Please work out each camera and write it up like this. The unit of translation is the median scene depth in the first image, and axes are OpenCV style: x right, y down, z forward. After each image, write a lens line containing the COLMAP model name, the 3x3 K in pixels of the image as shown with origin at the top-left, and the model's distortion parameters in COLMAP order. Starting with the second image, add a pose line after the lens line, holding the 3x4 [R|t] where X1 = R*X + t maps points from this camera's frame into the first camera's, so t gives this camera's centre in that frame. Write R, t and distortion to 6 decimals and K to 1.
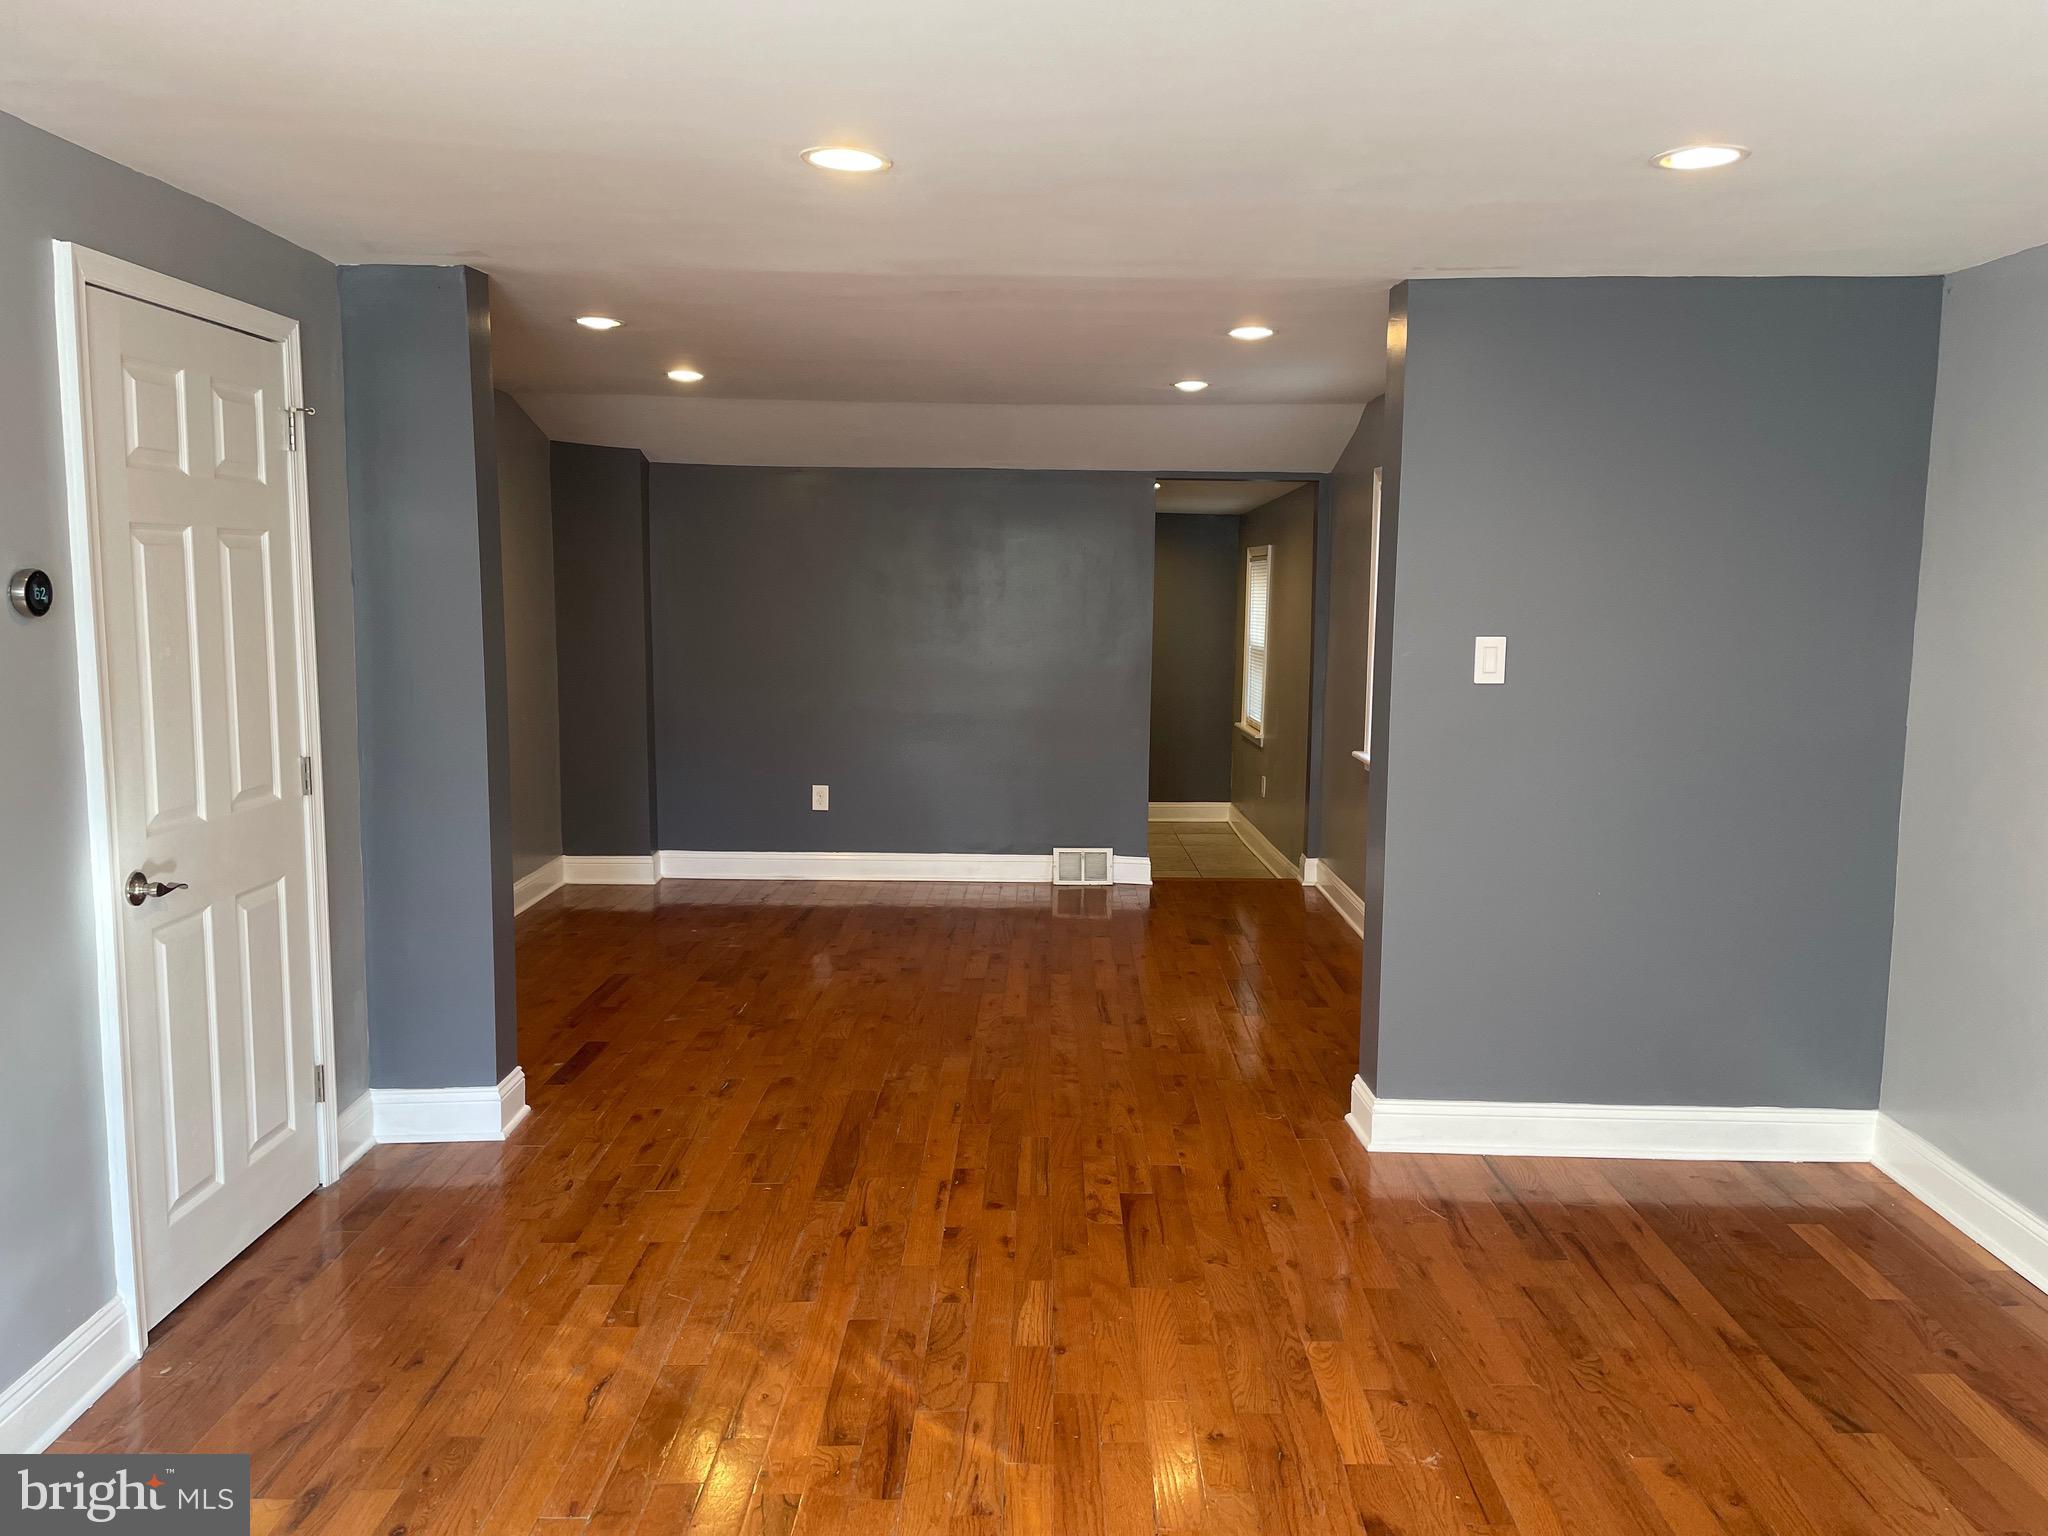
lens RADIAL K [[1537.6, 0, 1025.5], [0, 1537.6, 766.2], [0, 0, 1]] dist [0.051047, -0.040215]
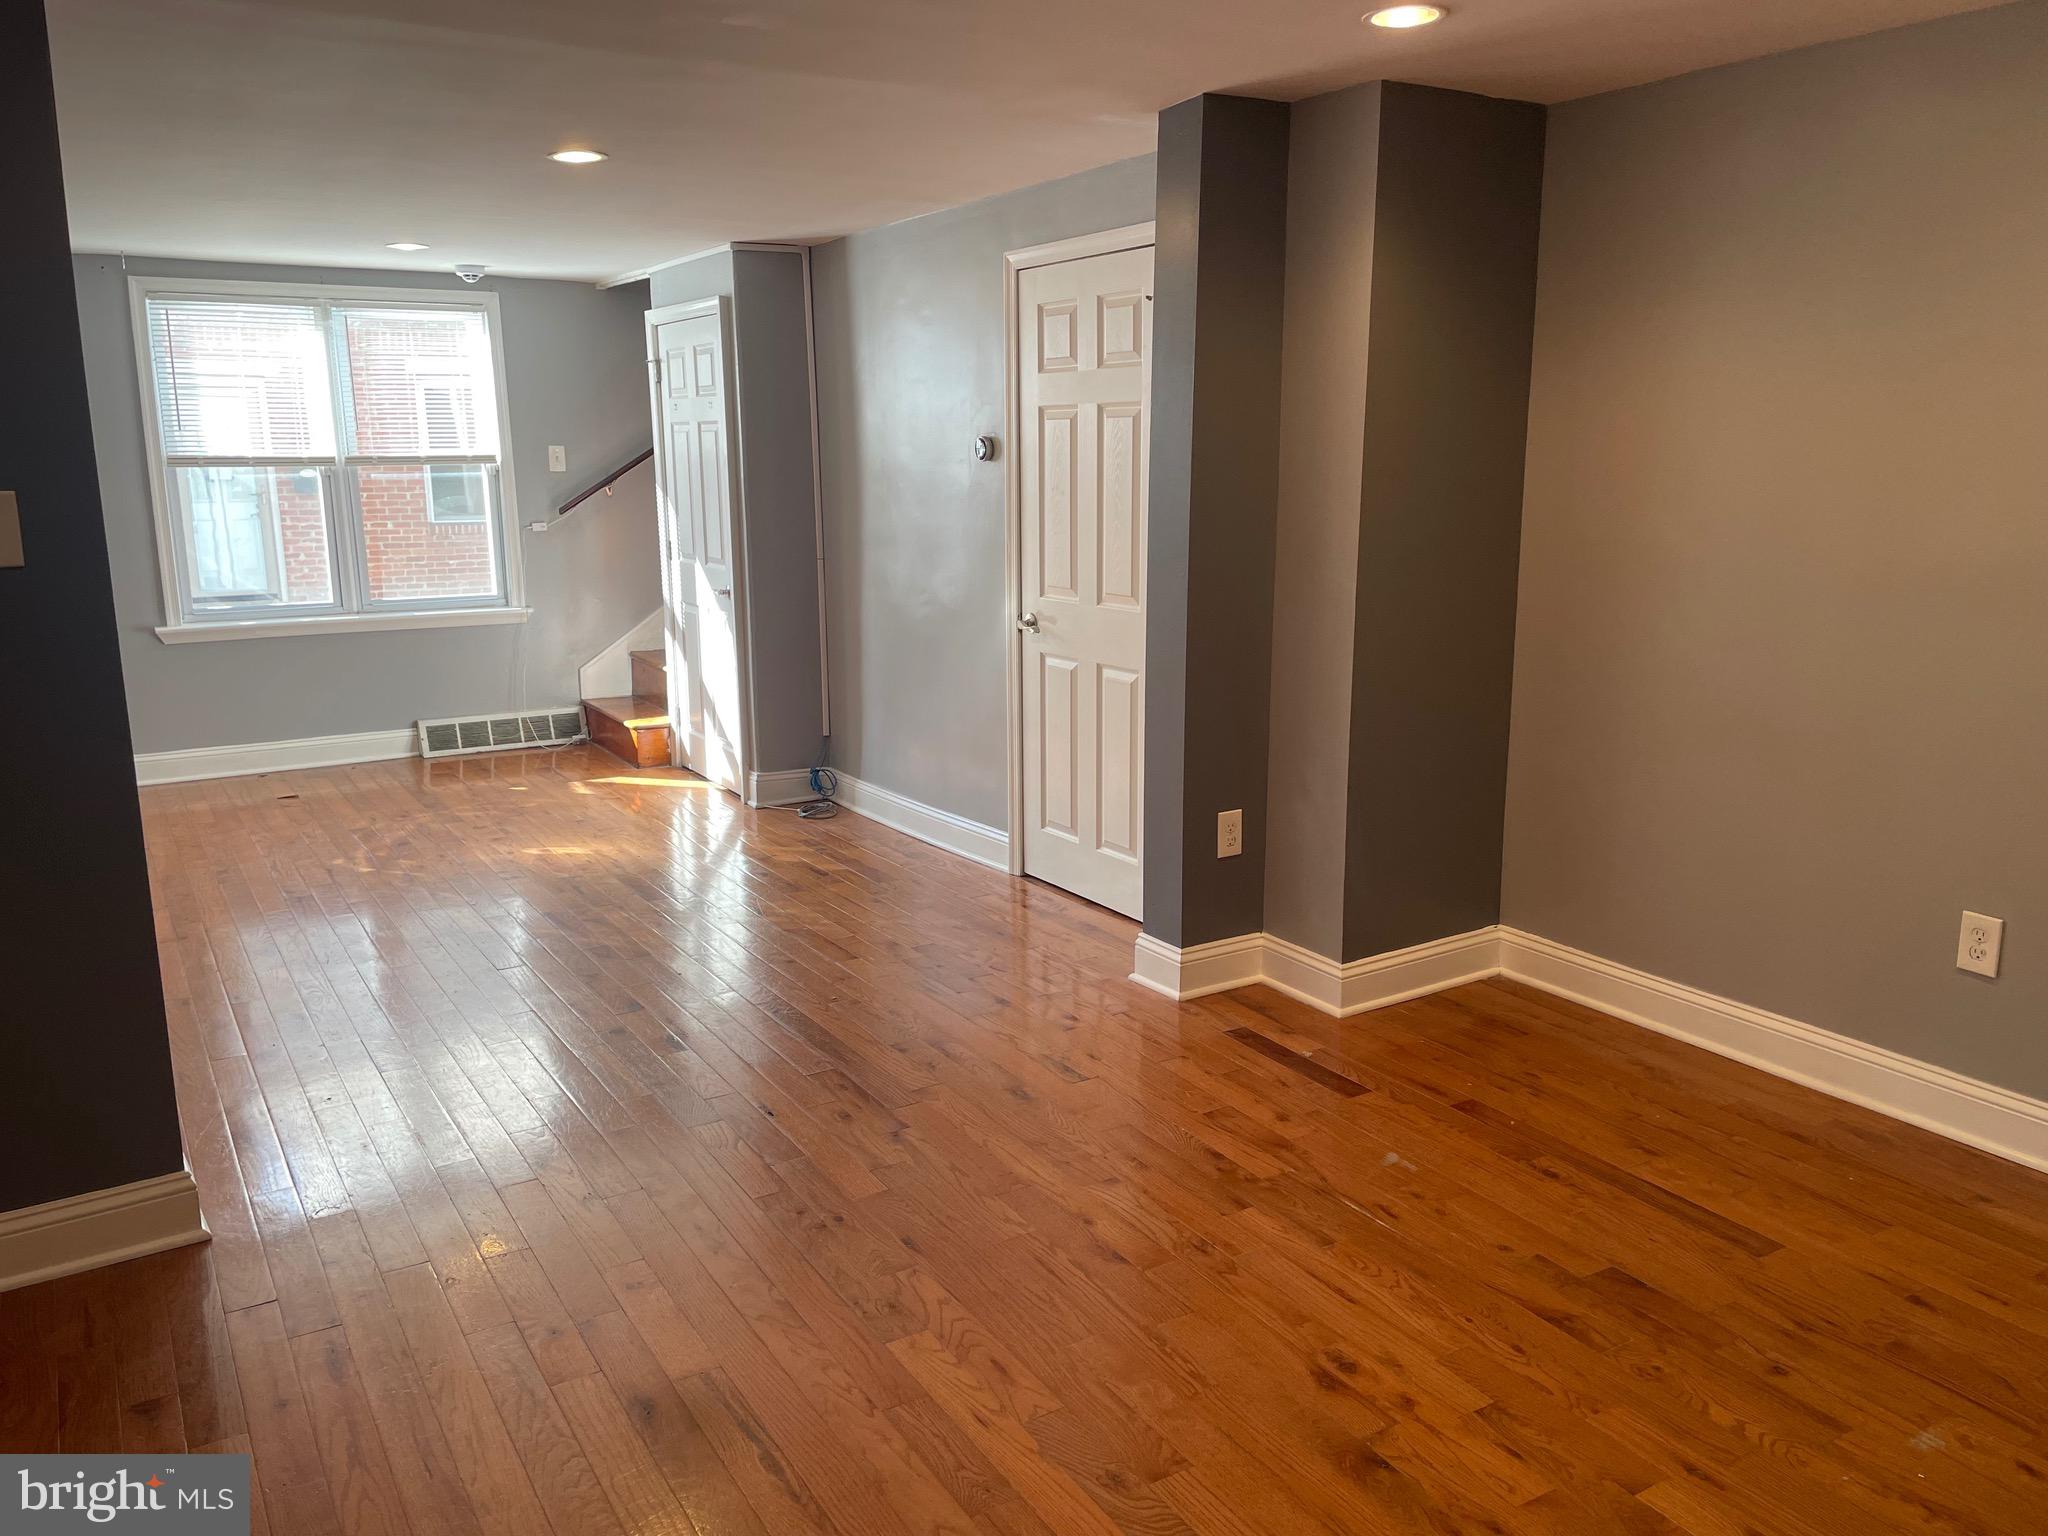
lens RADIAL K [[1537.6, 0, 1037.3], [0, 1537.6, 756.0], [0, 0, 1]] dist [0.051047, -0.040215]
pose [[-0.838512, 0.102677, -0.535122, 0.140292], [-0.068081, 0.954646, 0.289854, -0.109348], [0.540614, 0.279478, -0.793492, 0.949497]]
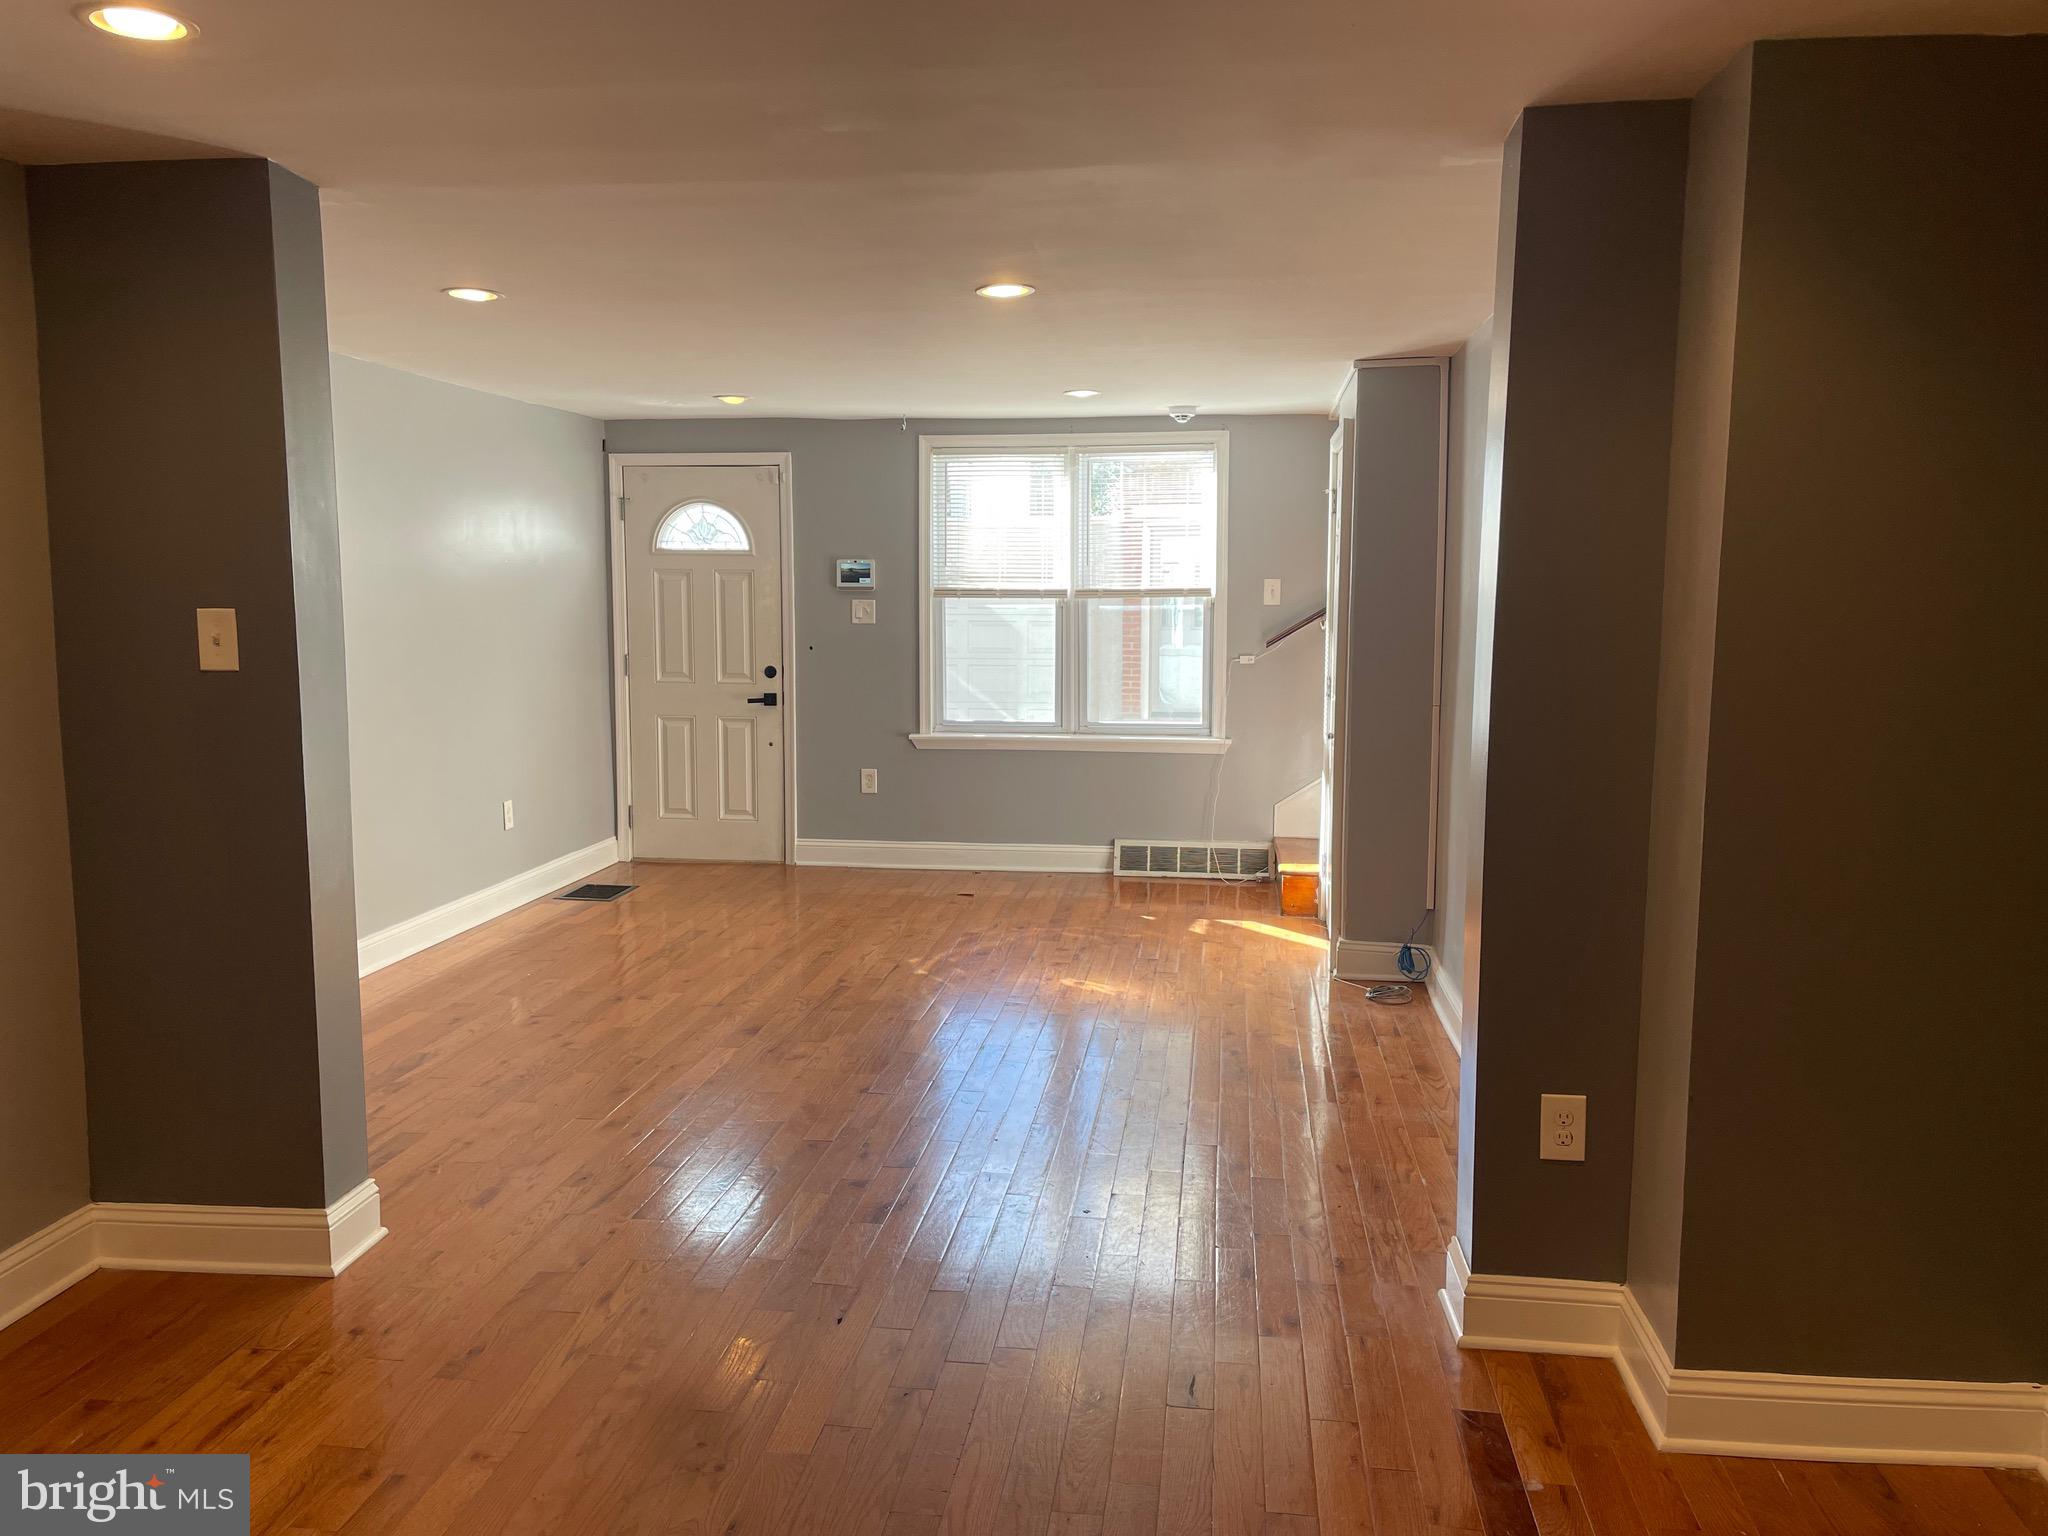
lens RADIAL K [[1537.6, 0, 1023.9], [0, 1537.6, 761.2], [0, 0, 1]] dist [0.051047, -0.040215]
pose [[-0.993481, -0.023790, 0.111488, -0.110144], [0.003222, 0.971732, 0.236064, -0.109610], [-0.113953, 0.234884, -0.965321, 0.927426]]
